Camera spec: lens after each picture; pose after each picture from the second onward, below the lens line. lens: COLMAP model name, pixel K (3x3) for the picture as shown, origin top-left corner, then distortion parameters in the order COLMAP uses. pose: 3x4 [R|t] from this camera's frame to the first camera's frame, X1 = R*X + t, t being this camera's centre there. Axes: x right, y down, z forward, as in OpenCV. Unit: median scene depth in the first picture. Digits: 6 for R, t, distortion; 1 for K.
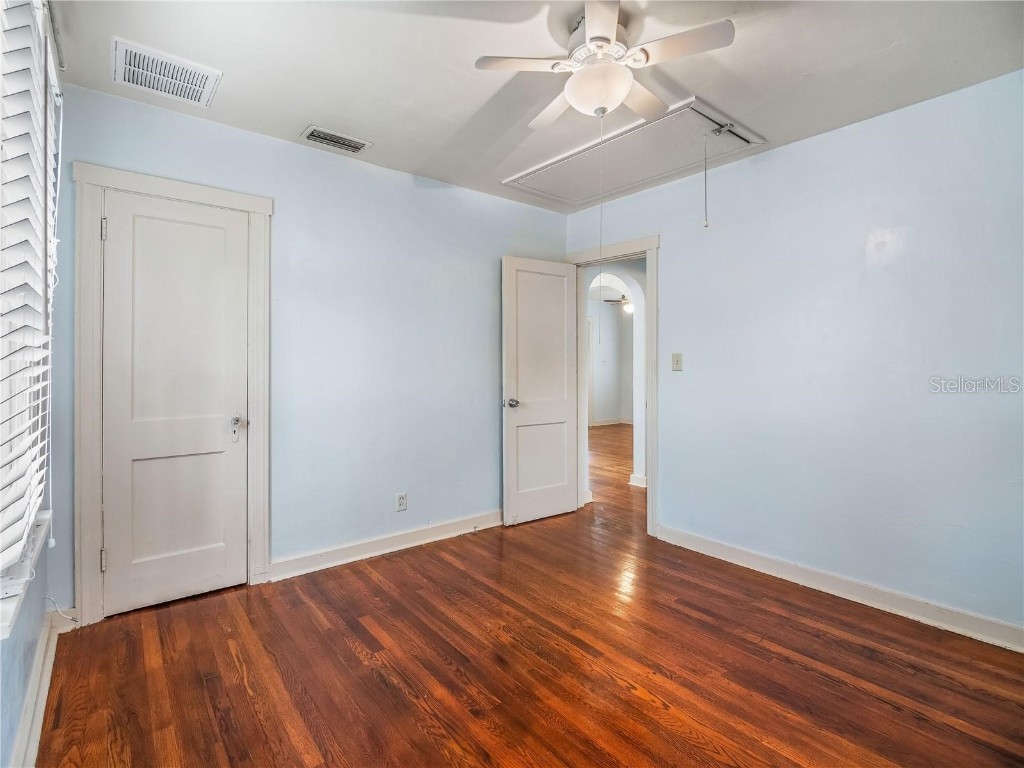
lens RADIAL K [[501.2, 0, 508.4], [0, 501.2, 363.5], [0, 0, 1]] dist [-0.001401, -0.000125]
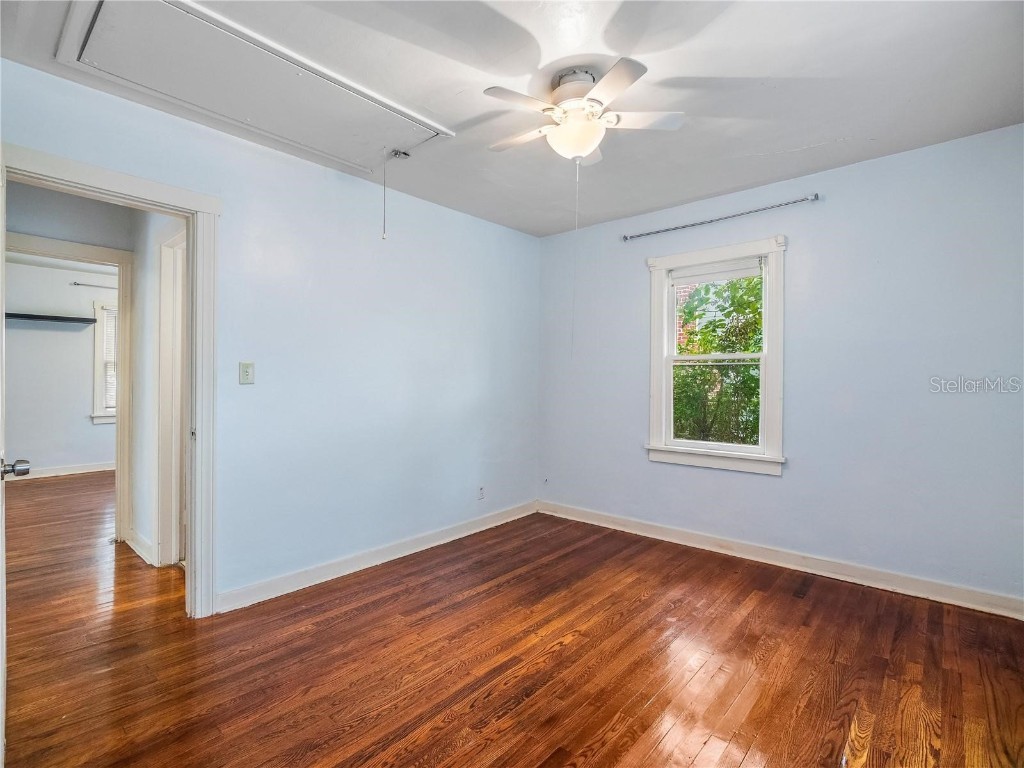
lens RADIAL K [[493.9, 0, 517.0], [0, 493.9, 382.0], [0, 0, 1]] dist [0.001604, 0.000194]
pose [[-0.166574, -0.006681, 0.986006, -0.776047], [-0.005958, 0.999966, 0.005769, 0.007122], [-0.986011, -0.004914, -0.166608, 1.115113]]
